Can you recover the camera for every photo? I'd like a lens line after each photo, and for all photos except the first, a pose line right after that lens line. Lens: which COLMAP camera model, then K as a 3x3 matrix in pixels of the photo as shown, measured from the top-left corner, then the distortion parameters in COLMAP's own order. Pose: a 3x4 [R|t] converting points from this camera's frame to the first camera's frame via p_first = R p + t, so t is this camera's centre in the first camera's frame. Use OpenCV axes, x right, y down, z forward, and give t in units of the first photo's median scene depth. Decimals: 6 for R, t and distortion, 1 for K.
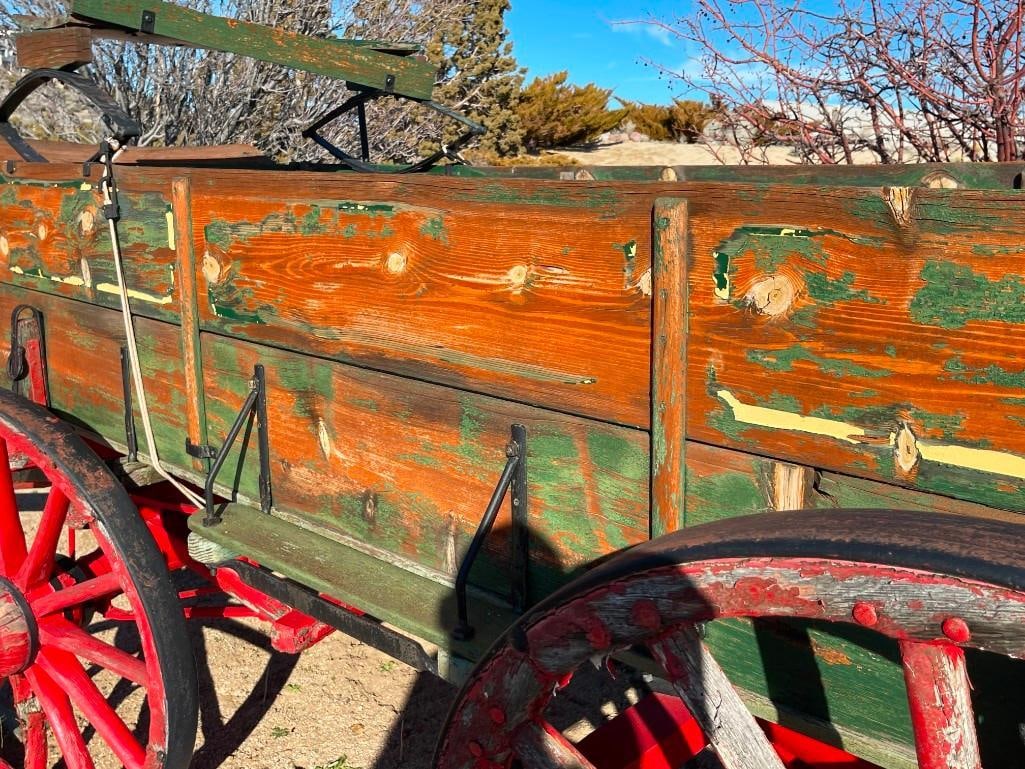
lens RADIAL K [[1069.3, 0, 504.7], [0, 1069.3, 394.1], [0, 0, 1]] dist [0.048586, -0.046363]
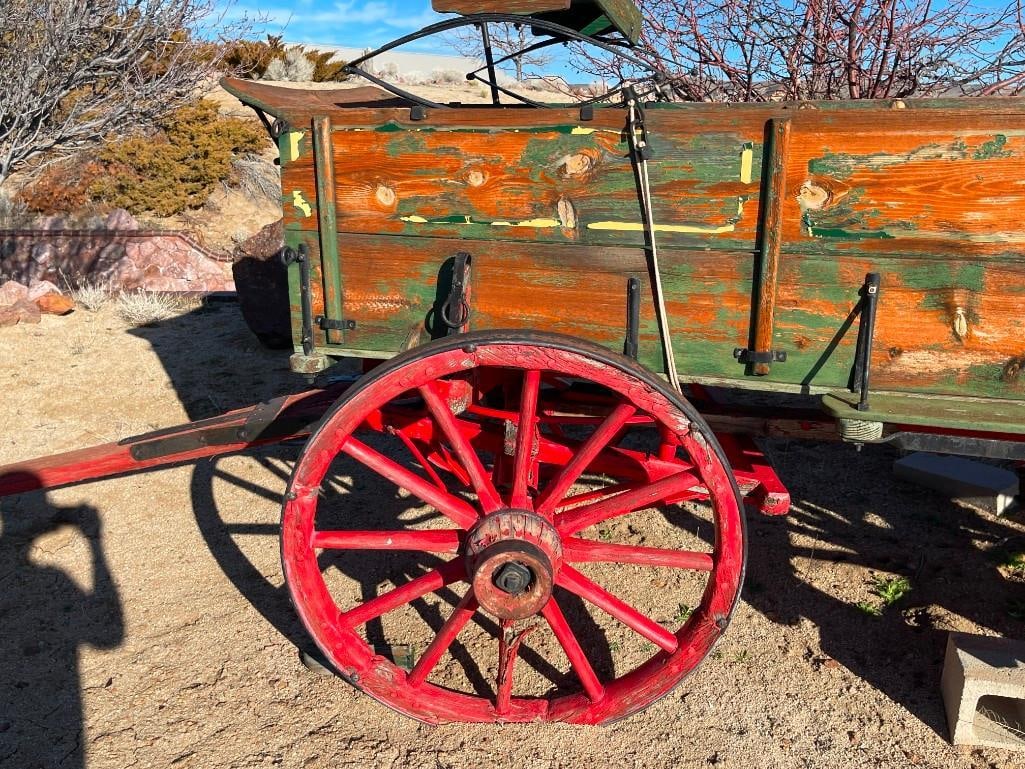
lens RADIAL K [[917.7, 0, 512.5], [0, 917.7, 372.2], [0, 0, 1]] dist [0.036436, 0.004355]
pose [[0.872381, -0.153236, 0.464187, -1.144120], [0.116654, 0.987421, 0.106728, -0.080064], [-0.474703, -0.038958, 0.879283, 0.290407]]
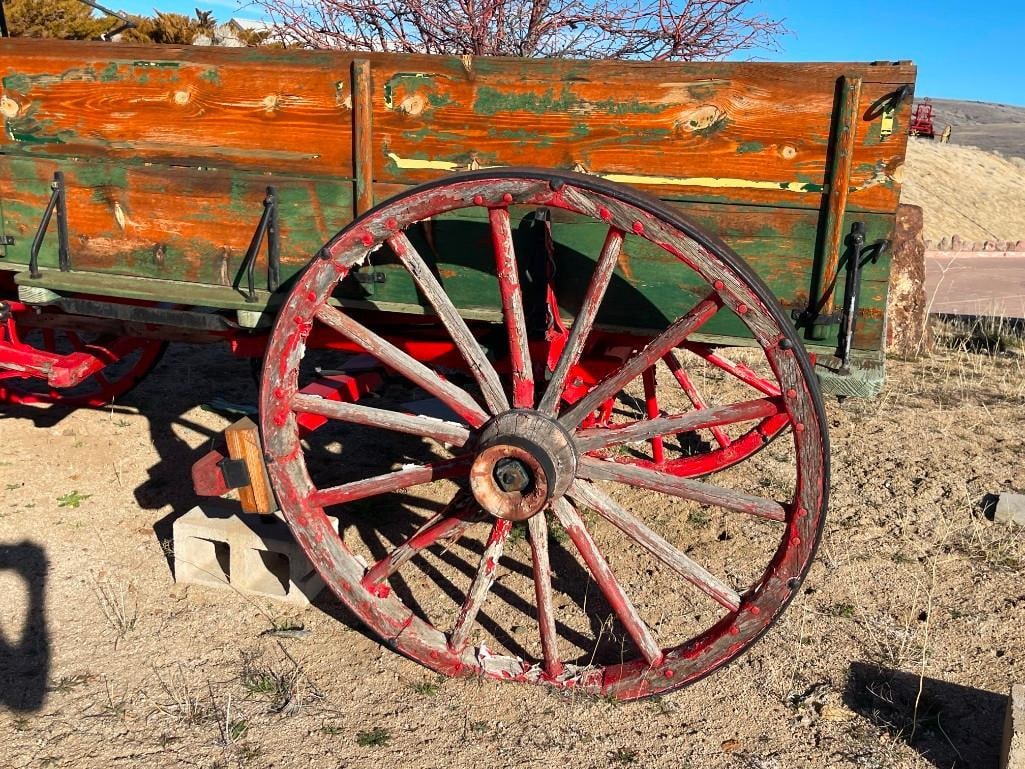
lens RADIAL K [[1074.4, 0, 513.2], [0, 1074.4, 376.8], [0, 0, 1]] dist [0.033322, -0.014038]
pose [[0.889844, -0.087224, 0.447851, -0.386214], [0.063490, 0.995679, 0.067769, 0.207782], [-0.451827, -0.031870, 0.891536, -0.687292]]
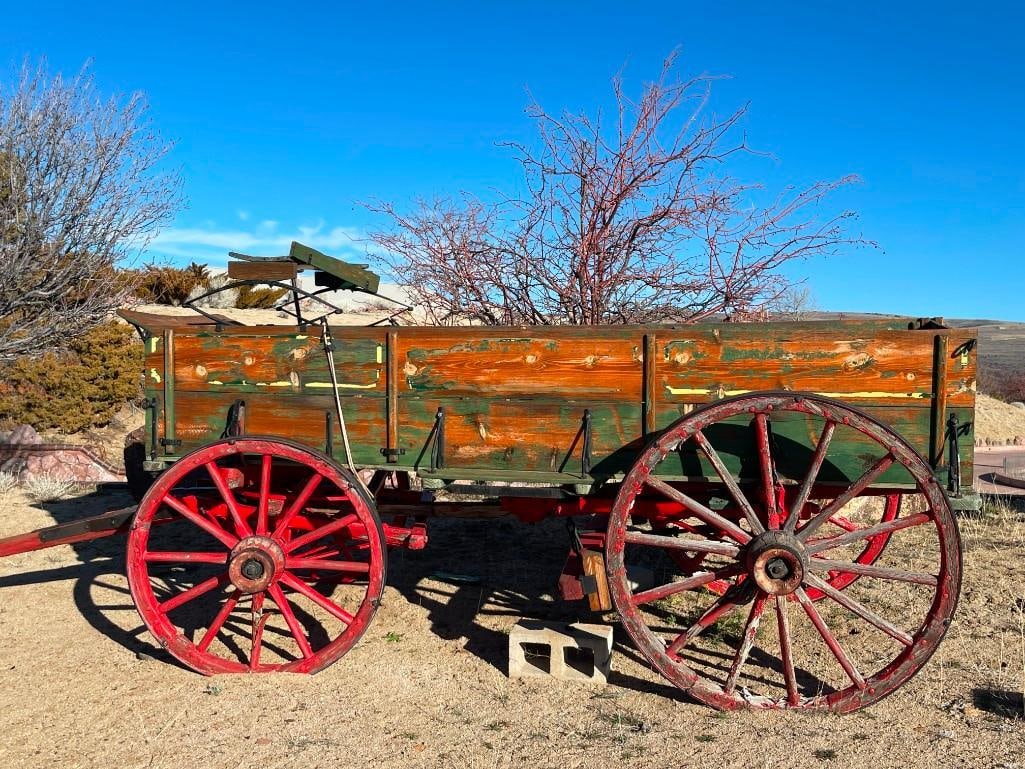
lens RADIAL K [[1074.2, 0, 529.3], [0, 1074.2, 374.7], [0, 0, 1]] dist [0.048444, -0.024296]
pose [[0.848121, -0.030227, 0.528939, -1.410009], [0.116283, 0.984647, -0.130185, 0.251914], [-0.516884, 0.171919, 0.838615, -1.201425]]
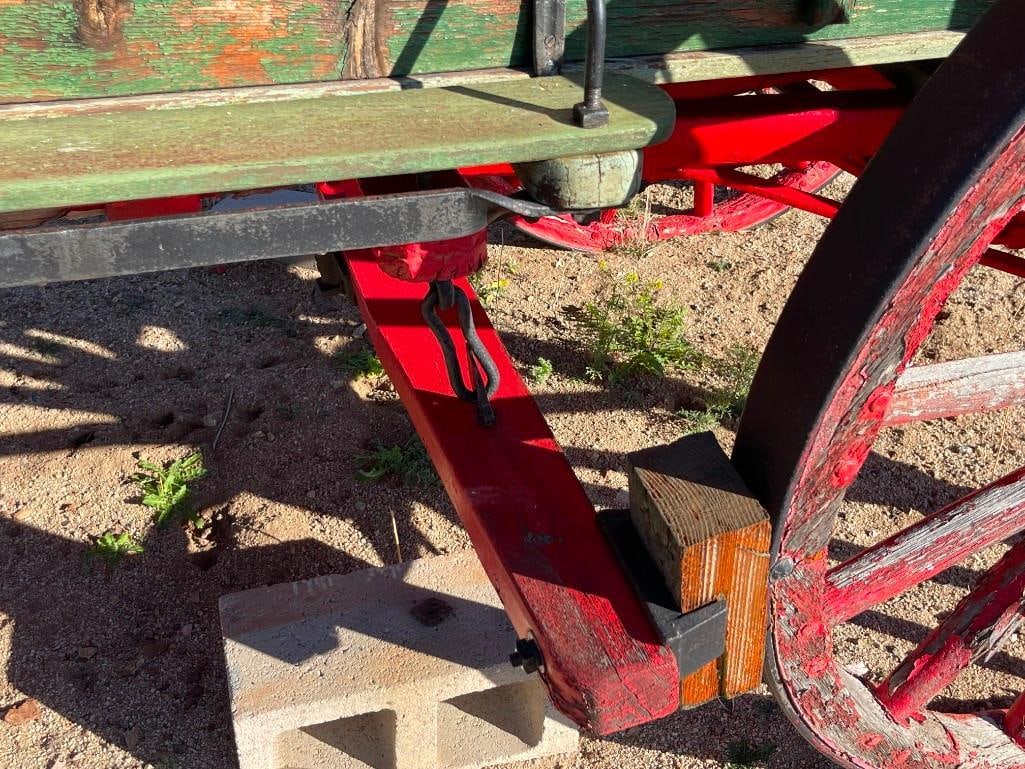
lens RADIAL K [[1130.0, 0, 512.8], [0, 1130.0, 385.6], [0, 0, 1]] dist [0.023871, 0.008116]
pose [[0.491157, -0.464604, 0.736822, -0.451636], [0.181201, 0.881872, 0.435279, 0.067058], [-0.852016, -0.080278, 0.517325, 0.578157]]
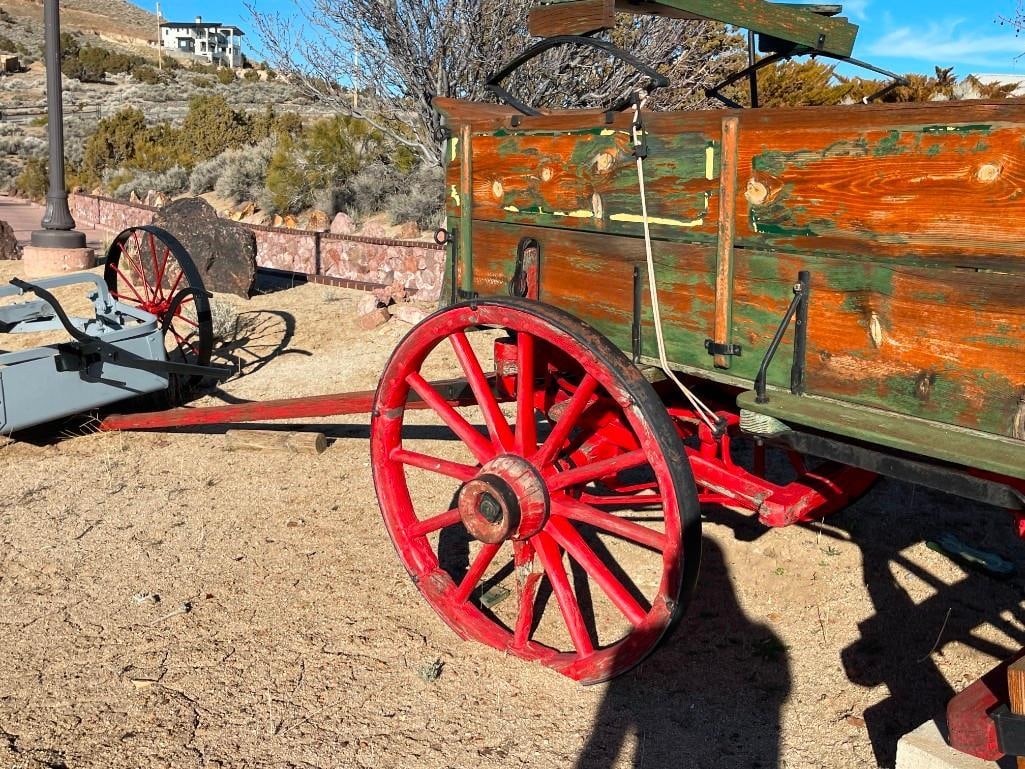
lens RADIAL K [[1069.3, 0, 504.7], [0, 1069.3, 394.1], [0, 0, 1]] dist [0.048586, -0.046363]
pose [[0.986913, 0.024104, -0.159443, -0.384864], [-0.022032, 0.999649, 0.014746, 0.104976], [0.159742, -0.011040, 0.987097, -0.250999]]
